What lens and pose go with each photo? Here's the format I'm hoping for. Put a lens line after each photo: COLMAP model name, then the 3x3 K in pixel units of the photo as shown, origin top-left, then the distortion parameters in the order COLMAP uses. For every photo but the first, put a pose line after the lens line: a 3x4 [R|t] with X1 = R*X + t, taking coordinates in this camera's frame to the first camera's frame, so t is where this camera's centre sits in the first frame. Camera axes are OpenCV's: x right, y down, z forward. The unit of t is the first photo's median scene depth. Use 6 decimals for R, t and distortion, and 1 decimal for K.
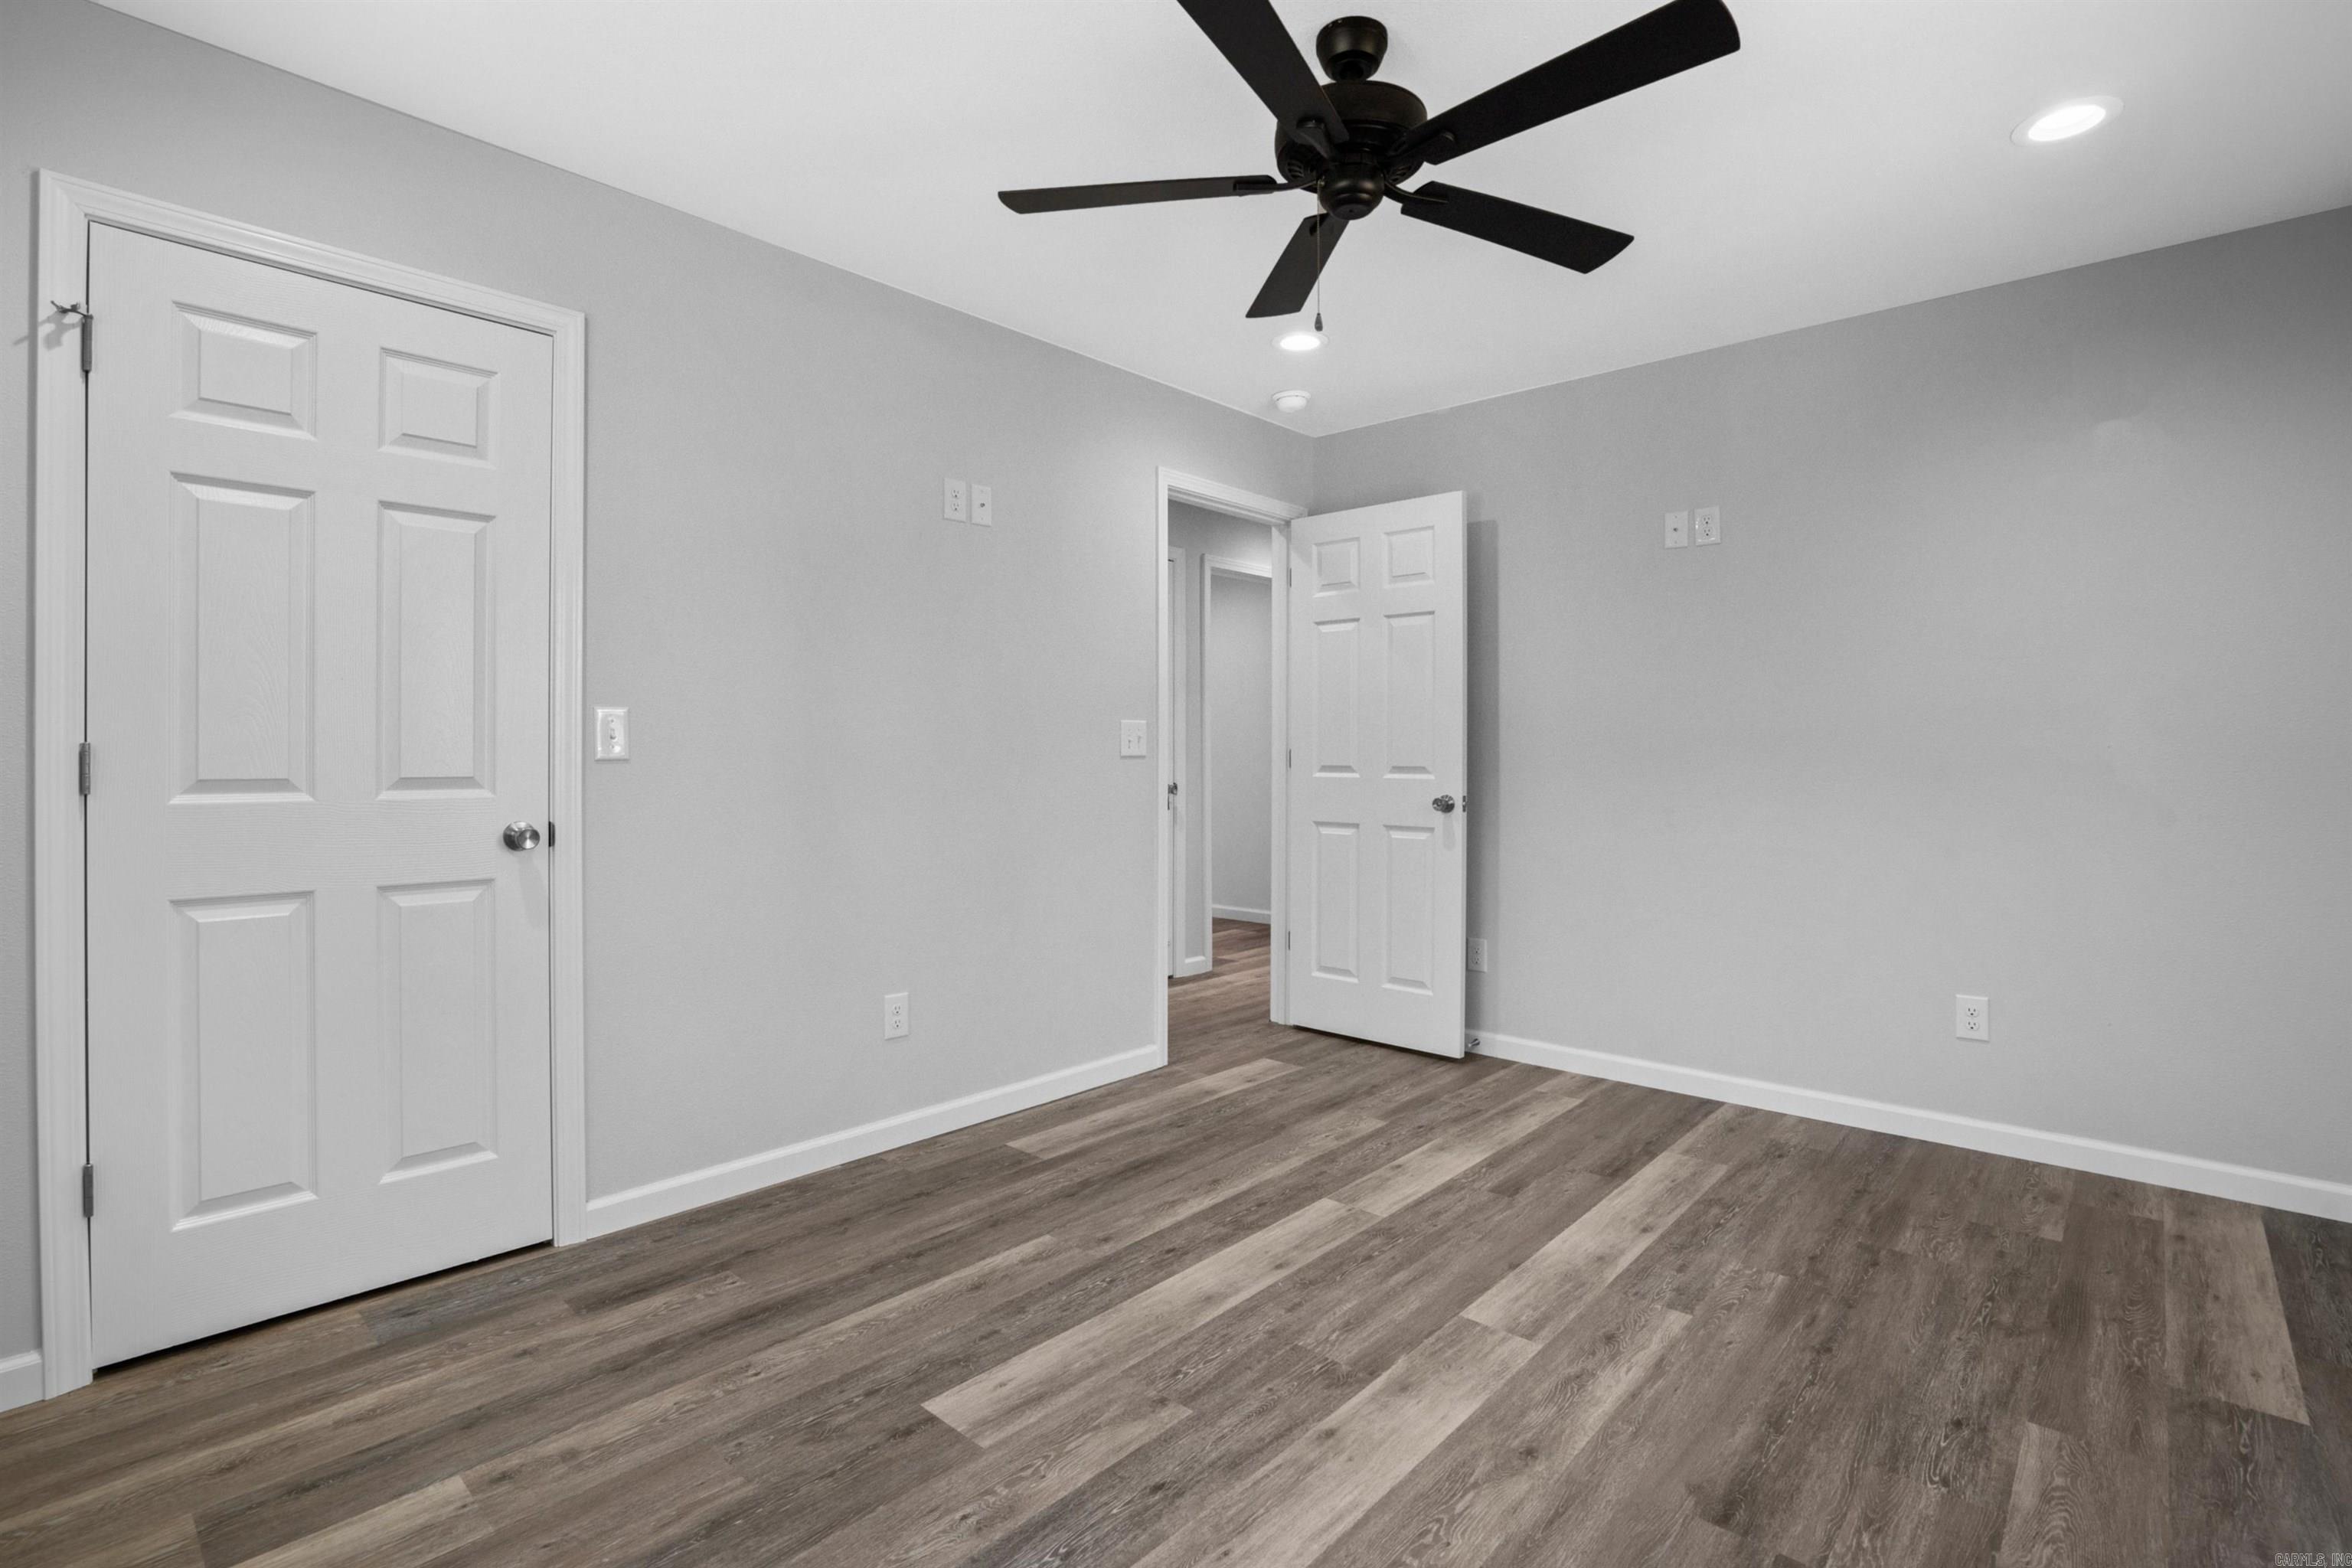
lens RADIAL K [[1076.2, 0, 1170.2], [0, 1076.2, 760.7], [0, 0, 1]] dist [-0.001212, 0.001274]
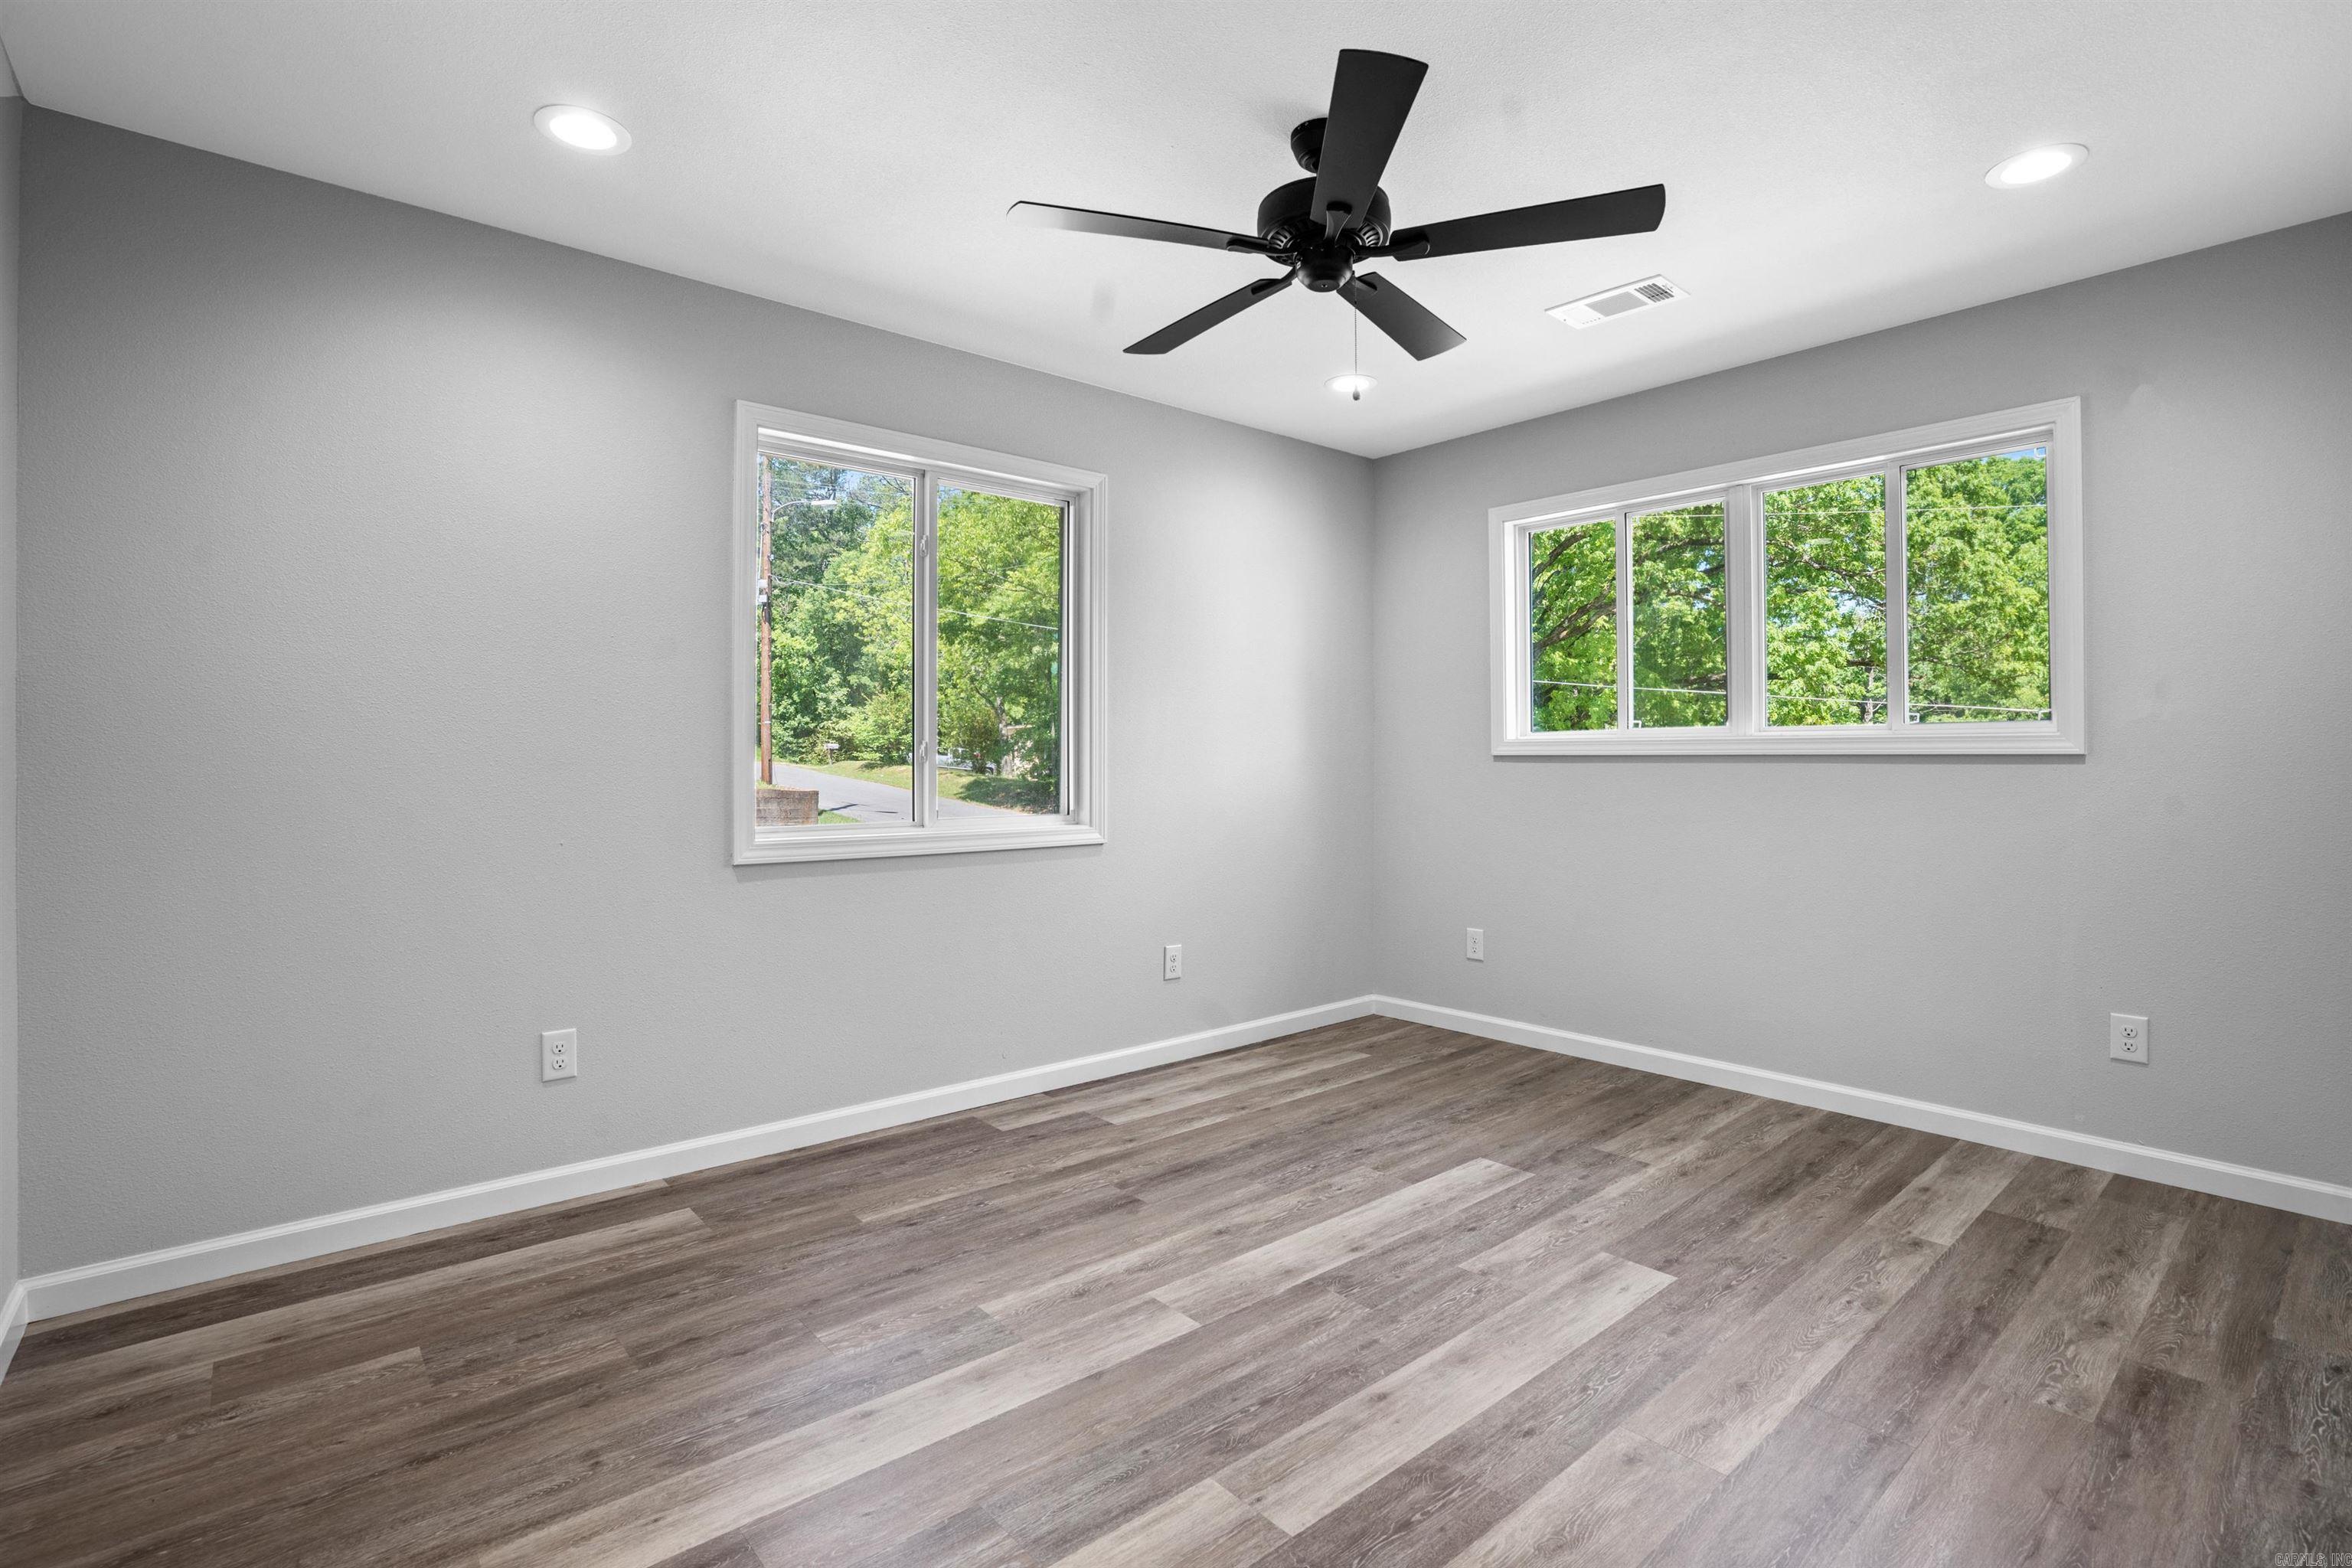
lens RADIAL K [[1076.2, 0, 1170.2], [0, 1076.2, 760.7], [0, 0, 1]] dist [-0.001212, 0.001274]
pose [[-0.991445, -0.006866, 0.130345, 0.186412], [-0.005902, 0.999952, 0.007783, -0.016429], [-0.130392, 0.006947, -0.991438, 2.160150]]
